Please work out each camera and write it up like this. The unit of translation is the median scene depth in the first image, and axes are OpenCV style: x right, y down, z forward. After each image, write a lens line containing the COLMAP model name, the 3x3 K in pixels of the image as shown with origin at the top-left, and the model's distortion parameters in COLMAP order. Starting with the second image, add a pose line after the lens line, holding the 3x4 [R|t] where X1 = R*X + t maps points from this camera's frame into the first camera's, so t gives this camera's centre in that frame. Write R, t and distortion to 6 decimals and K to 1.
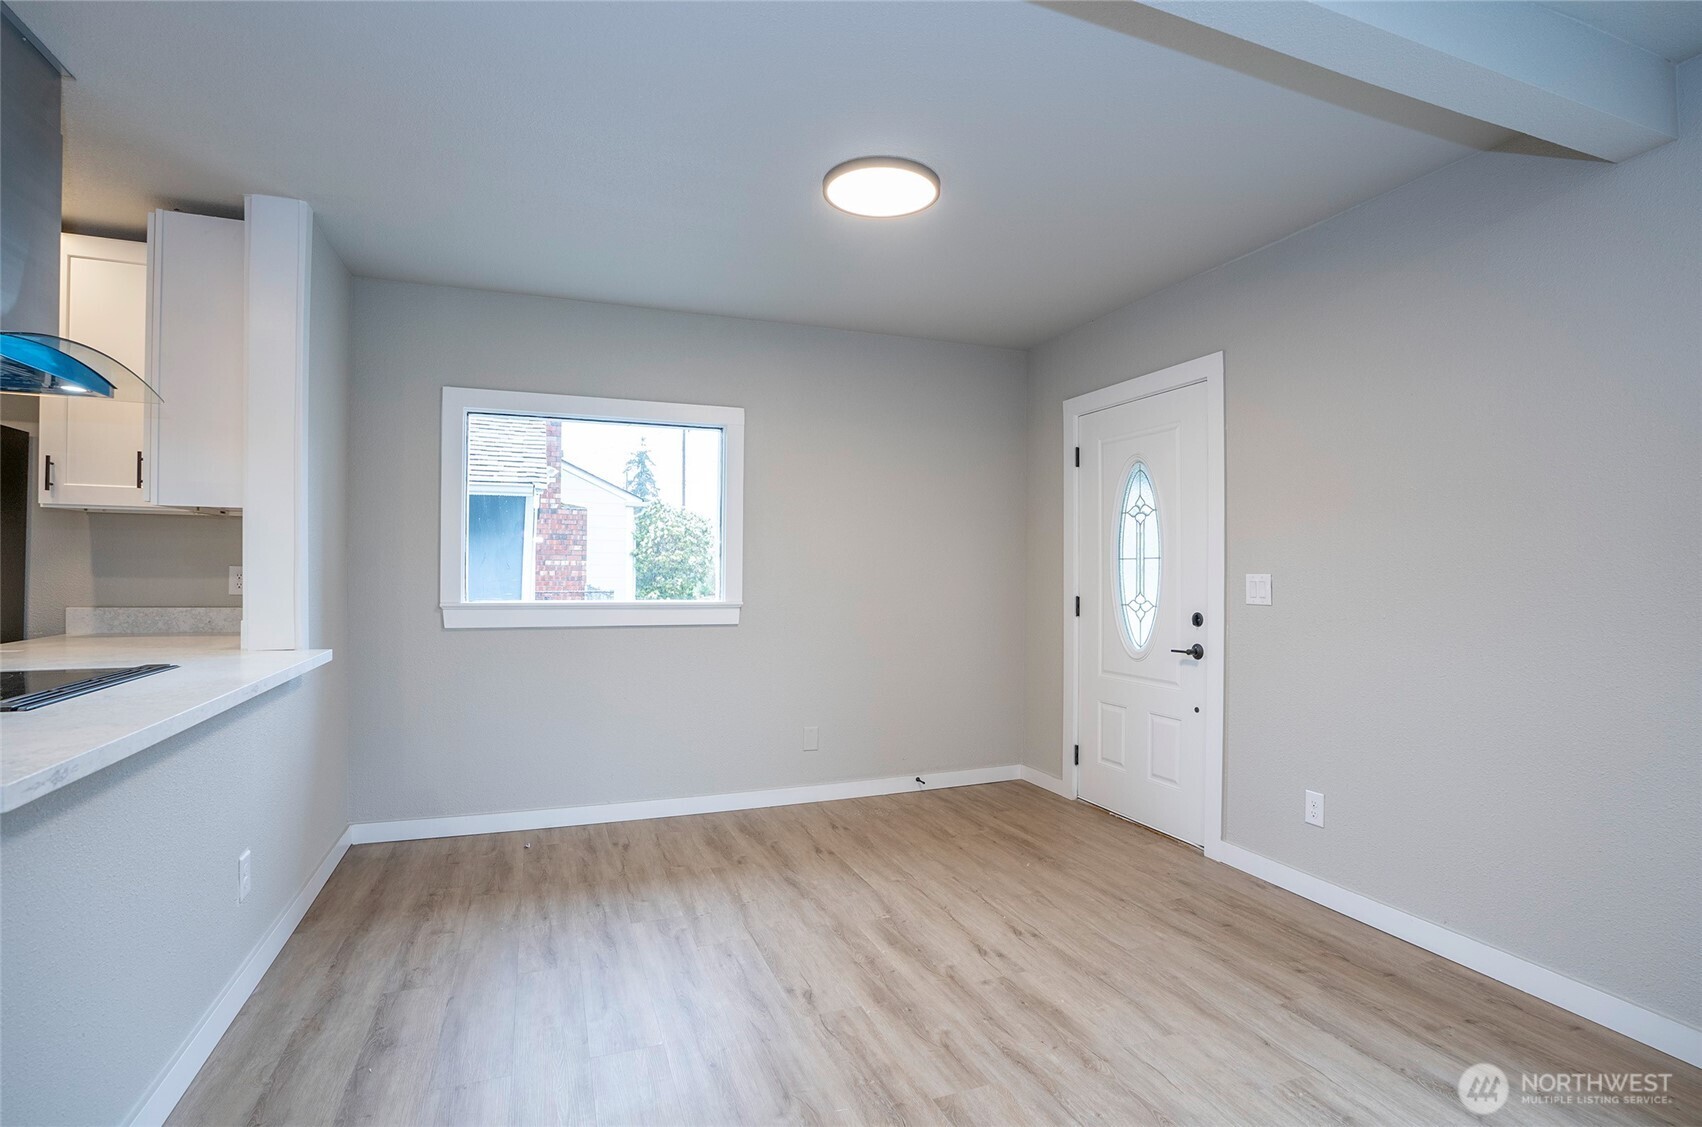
lens RADIAL K [[811.8, 0, 857.0], [0, 811.8, 565.8], [0, 0, 1]] dist [-0.076824, 0.029913]
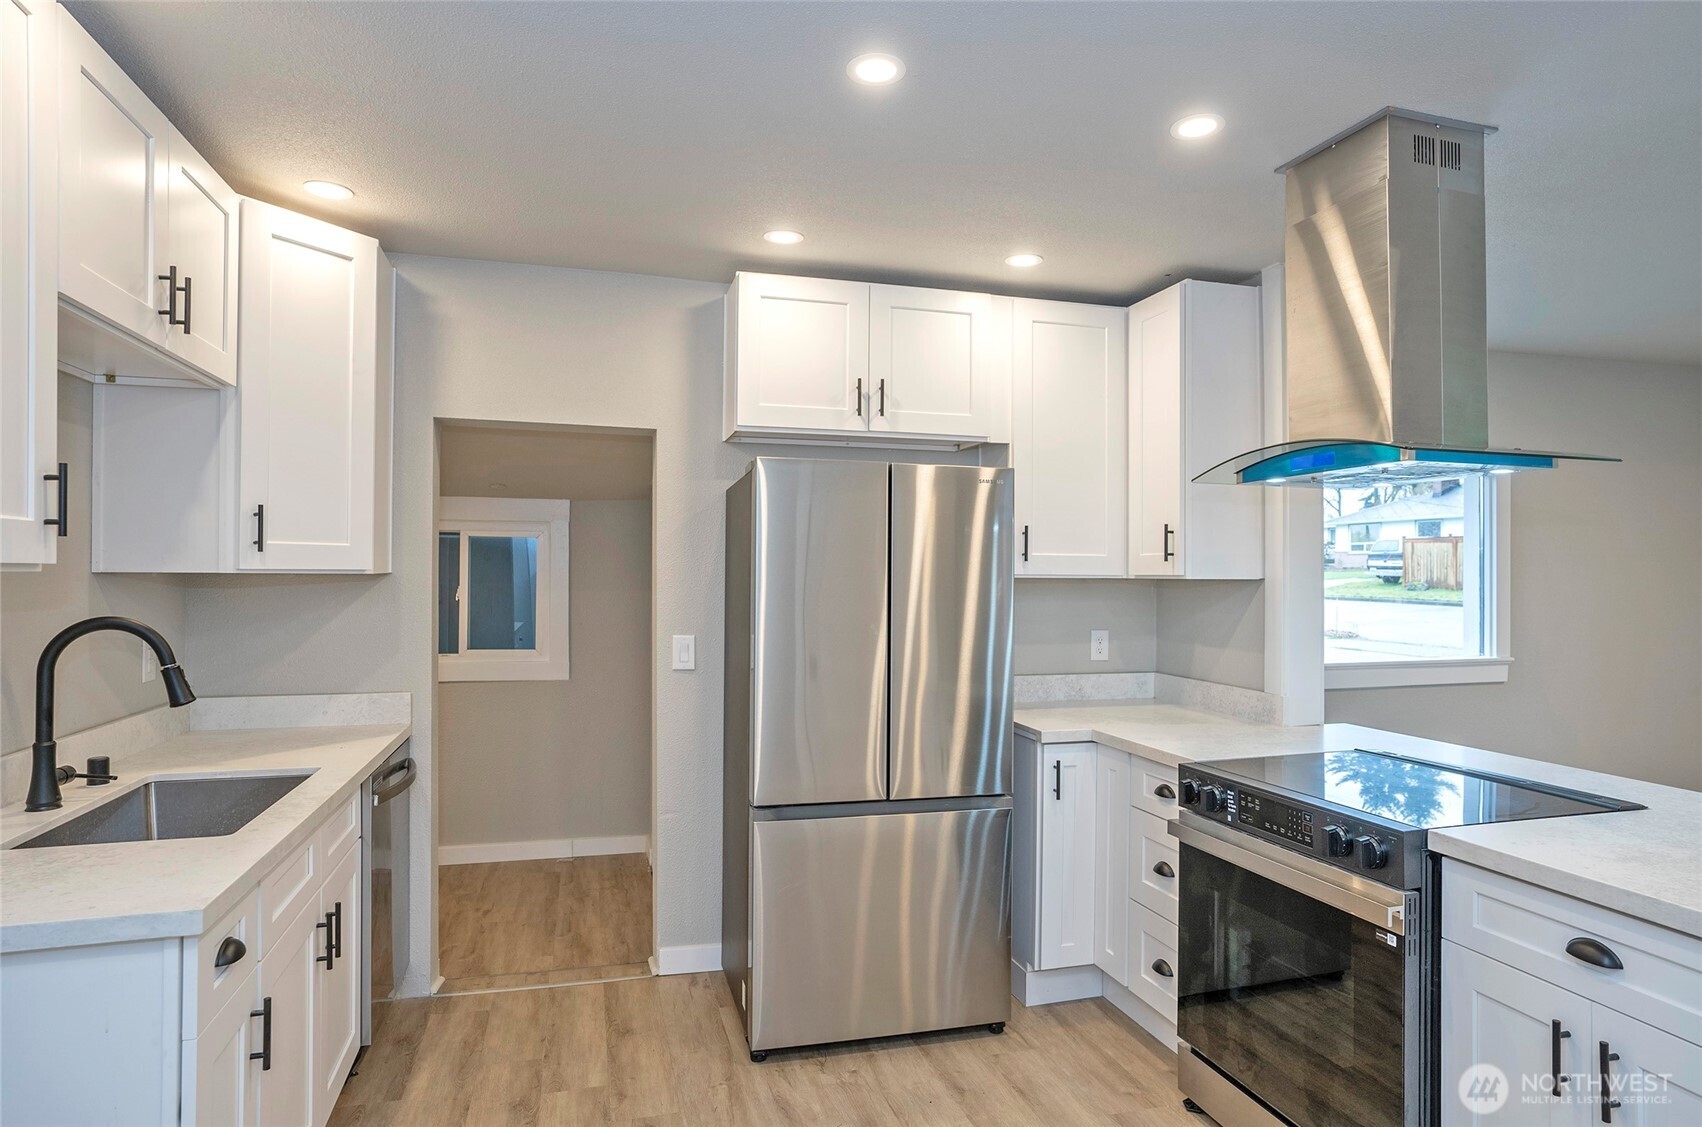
lens RADIAL K [[978.1, 0, 851.0], [0, 978.1, 563.5], [0, 0, 1]] dist [-0.053128, 0.035723]
pose [[0.995116, -0.005839, -0.098538, -0.991070], [0.005050, 0.999953, -0.008249, -0.073303], [0.098582, 0.007711, 0.995099, -0.207625]]
